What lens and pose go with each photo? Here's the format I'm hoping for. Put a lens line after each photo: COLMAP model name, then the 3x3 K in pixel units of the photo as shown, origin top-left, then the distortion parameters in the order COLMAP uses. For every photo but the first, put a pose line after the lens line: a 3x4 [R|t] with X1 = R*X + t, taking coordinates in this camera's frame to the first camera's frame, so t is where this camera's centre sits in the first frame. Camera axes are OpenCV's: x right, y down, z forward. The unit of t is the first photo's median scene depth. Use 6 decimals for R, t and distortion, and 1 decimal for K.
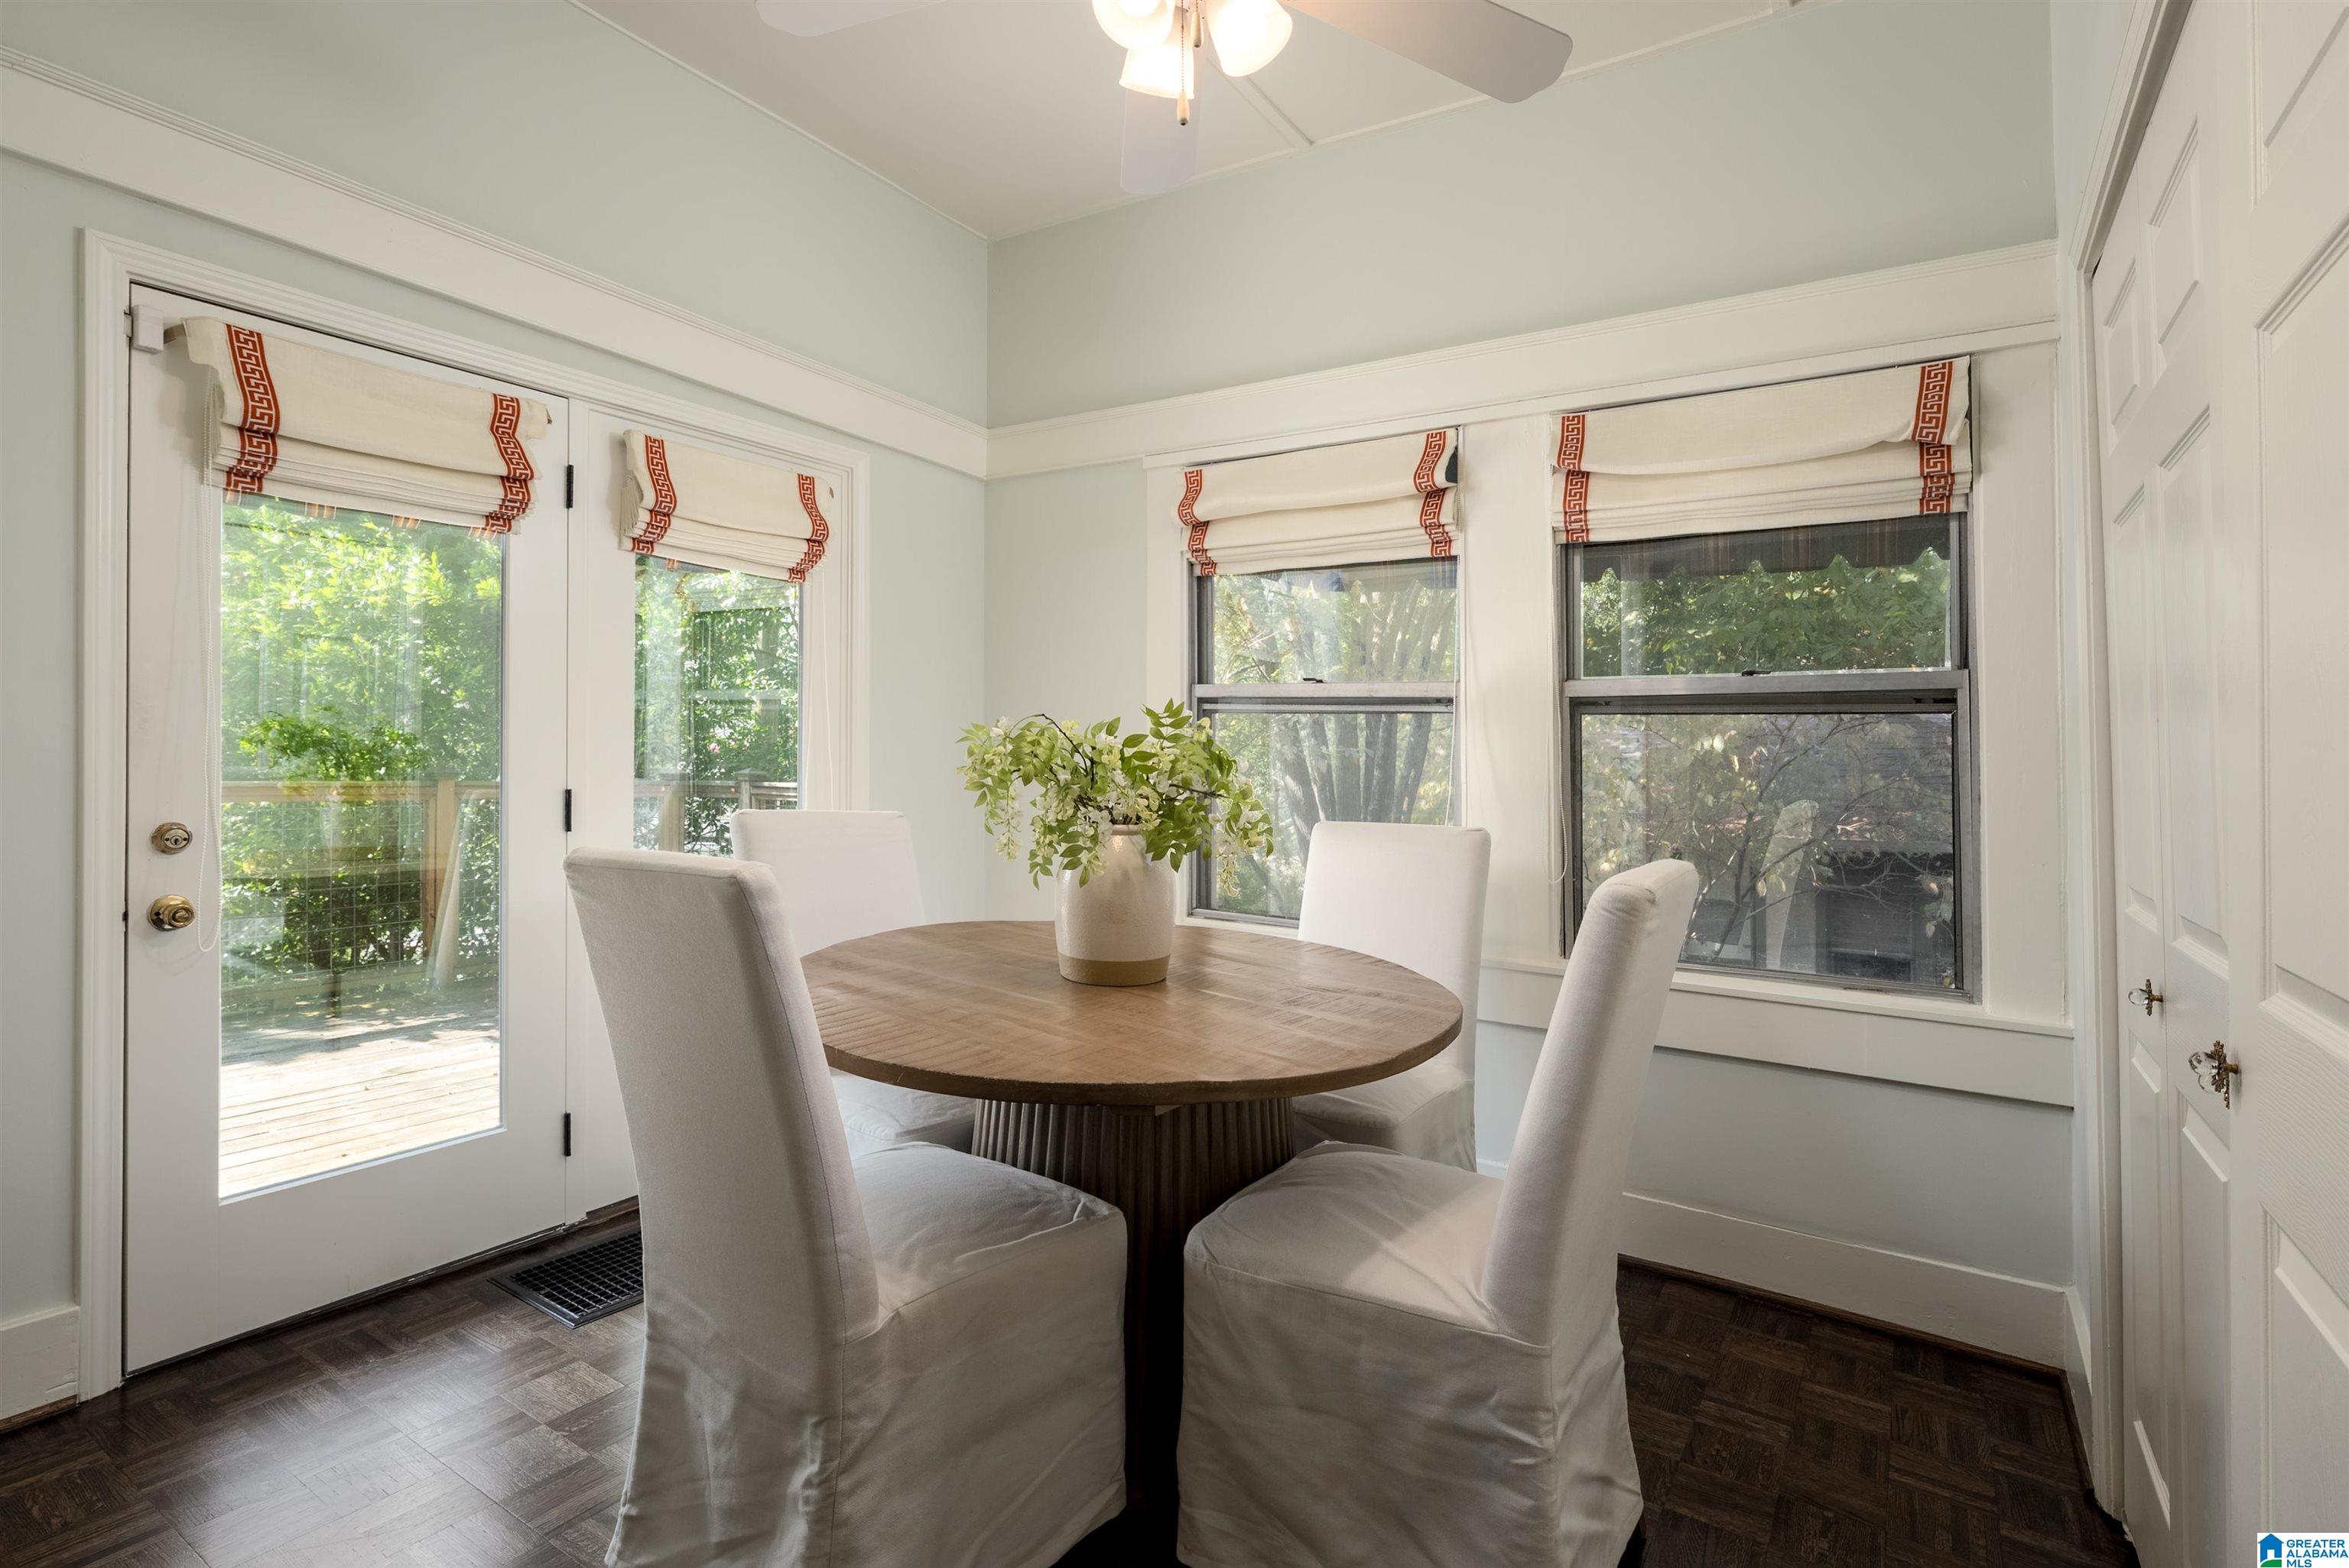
lens RADIAL K [[1123.5, 0, 1160.7], [0, 1123.5, 730.4], [0, 0, 1]] dist [-0.004800, 0.000313]
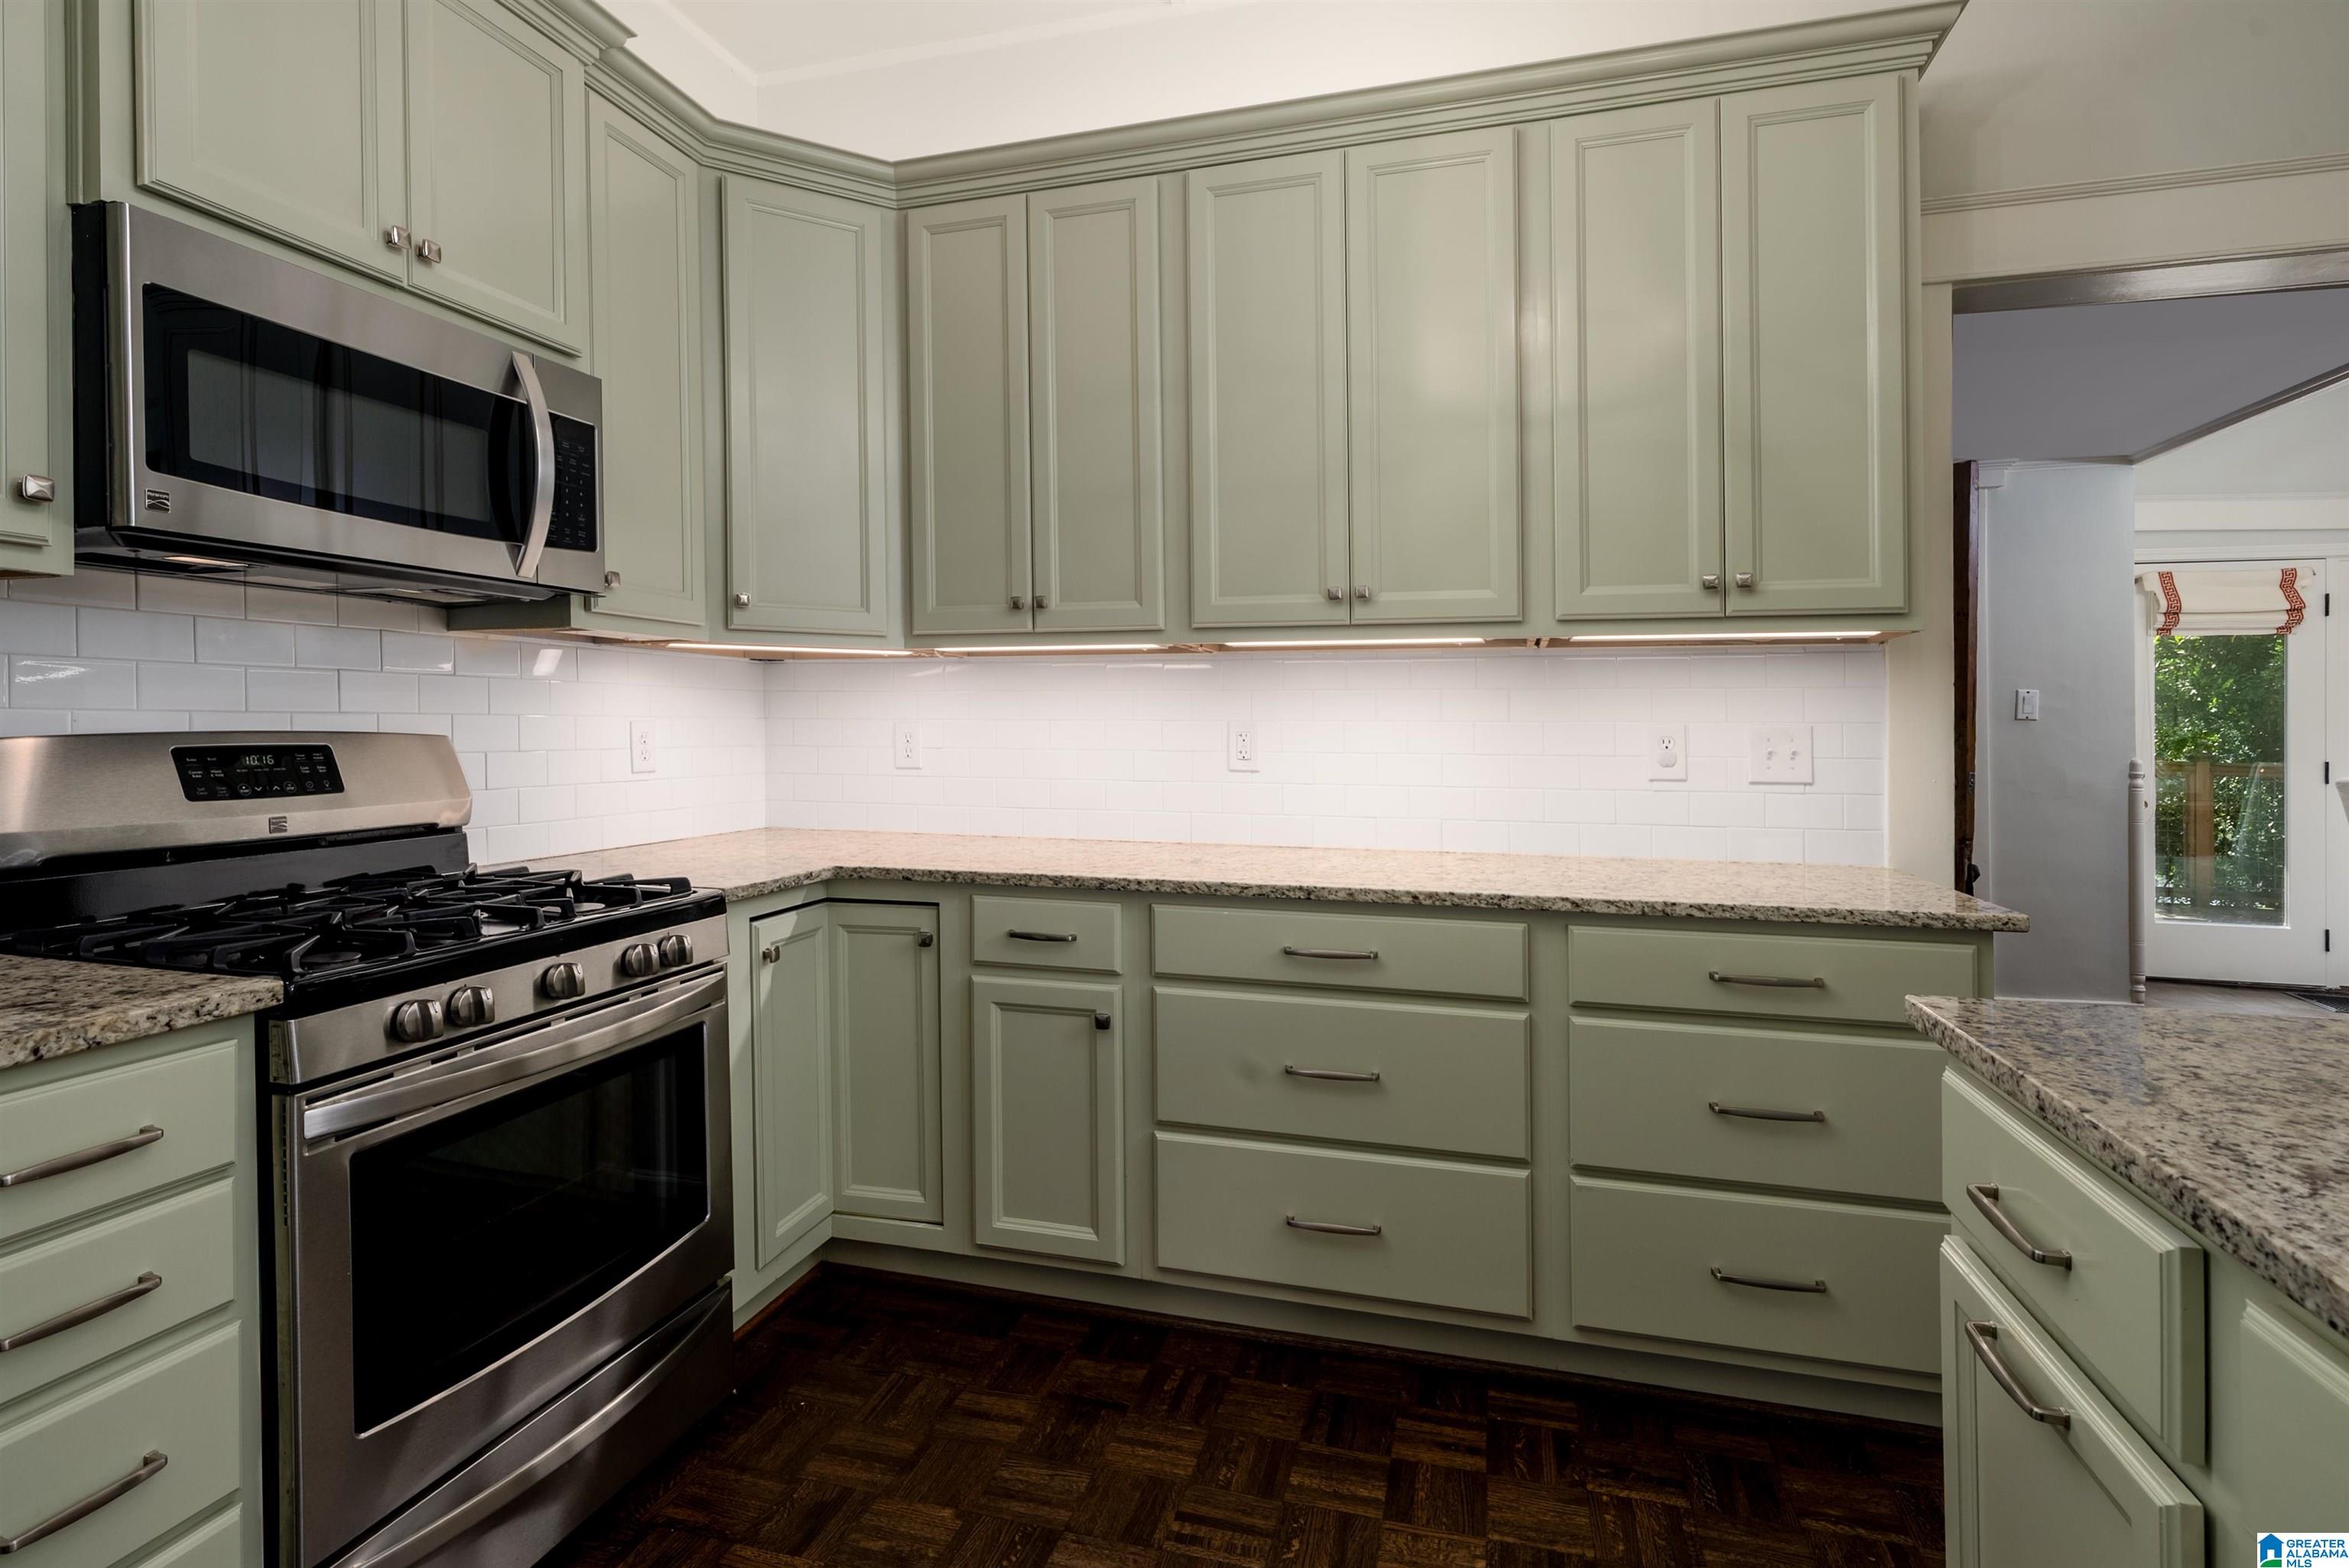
lens RADIAL K [[1123.5, 0, 1157.3], [0, 1123.5, 724.4], [0, 0, 1]] dist [-0.004800, 0.000313]
pose [[0.290997, -0.002059, -0.956722, 0.794558], [0.006059, 0.999982, -0.000309, -0.023418], [0.956705, -0.005707, 0.291004, -1.623852]]
